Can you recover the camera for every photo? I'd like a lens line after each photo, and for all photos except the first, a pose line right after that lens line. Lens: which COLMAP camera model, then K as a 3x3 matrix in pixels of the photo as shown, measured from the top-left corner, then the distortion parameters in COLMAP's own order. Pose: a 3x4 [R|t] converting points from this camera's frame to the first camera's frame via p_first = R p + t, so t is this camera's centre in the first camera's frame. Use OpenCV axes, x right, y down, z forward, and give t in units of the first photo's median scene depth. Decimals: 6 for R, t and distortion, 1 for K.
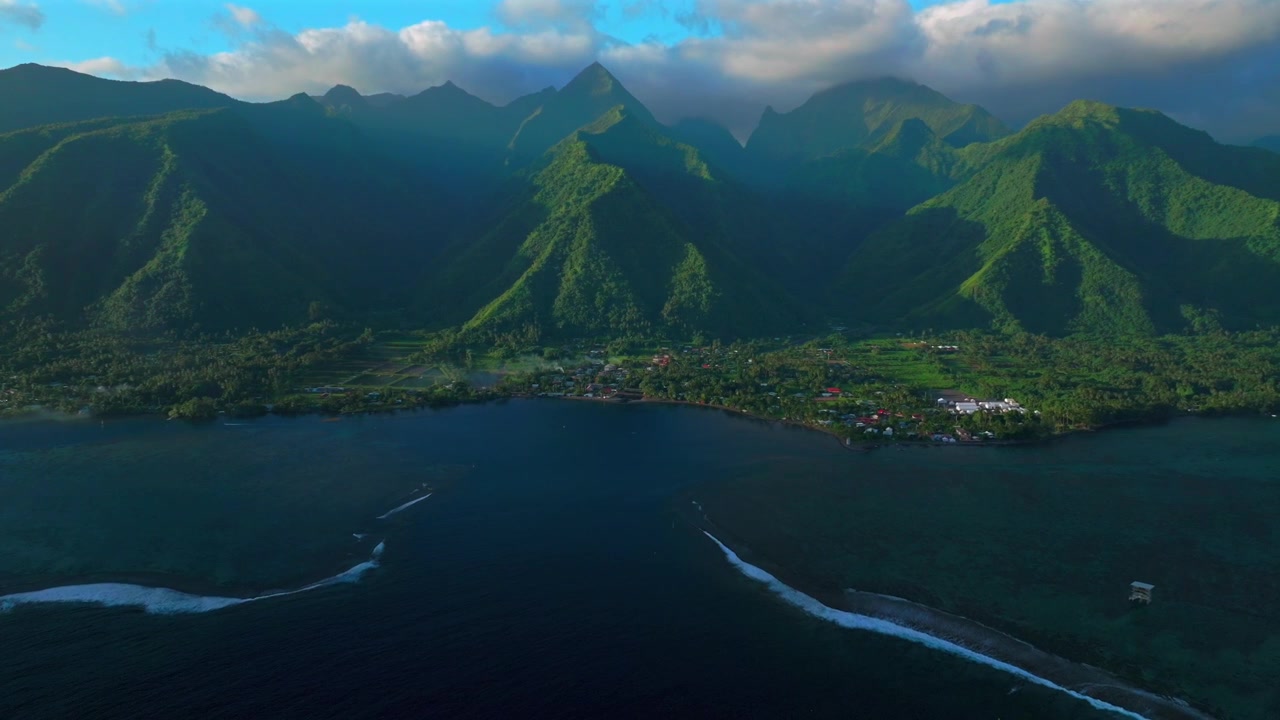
lens RADIAL K [[932.1, 0, 641.3], [0, 932.1, 360.3], [0, 0, 1]] dist [-0.020771, 0.013919]
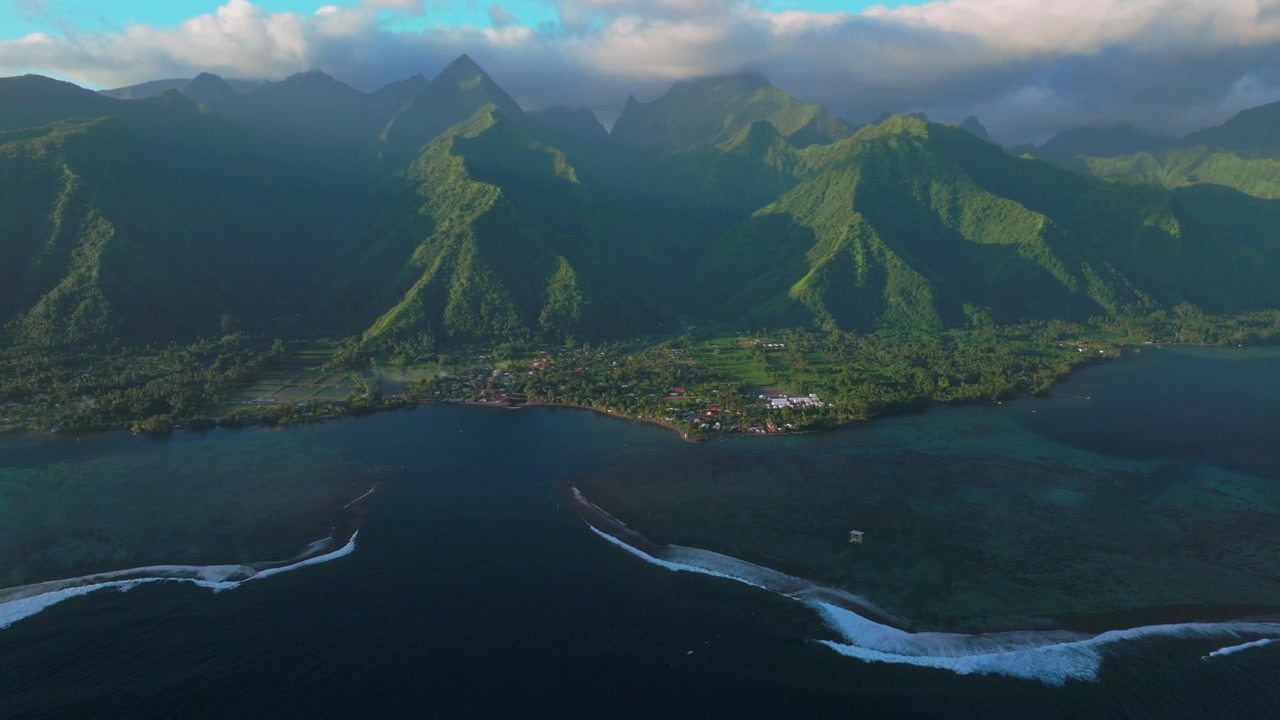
lens RADIAL K [[932.1, 0, 639.7], [0, 932.1, 359.7], [0, 0, 1]] dist [-0.020771, 0.013919]
pose [[0.990462, -0.024065, 0.135670, -0.012418], [0.019587, 0.999222, 0.034239, -0.039093], [-0.136388, -0.031255, 0.990162, -0.175663]]
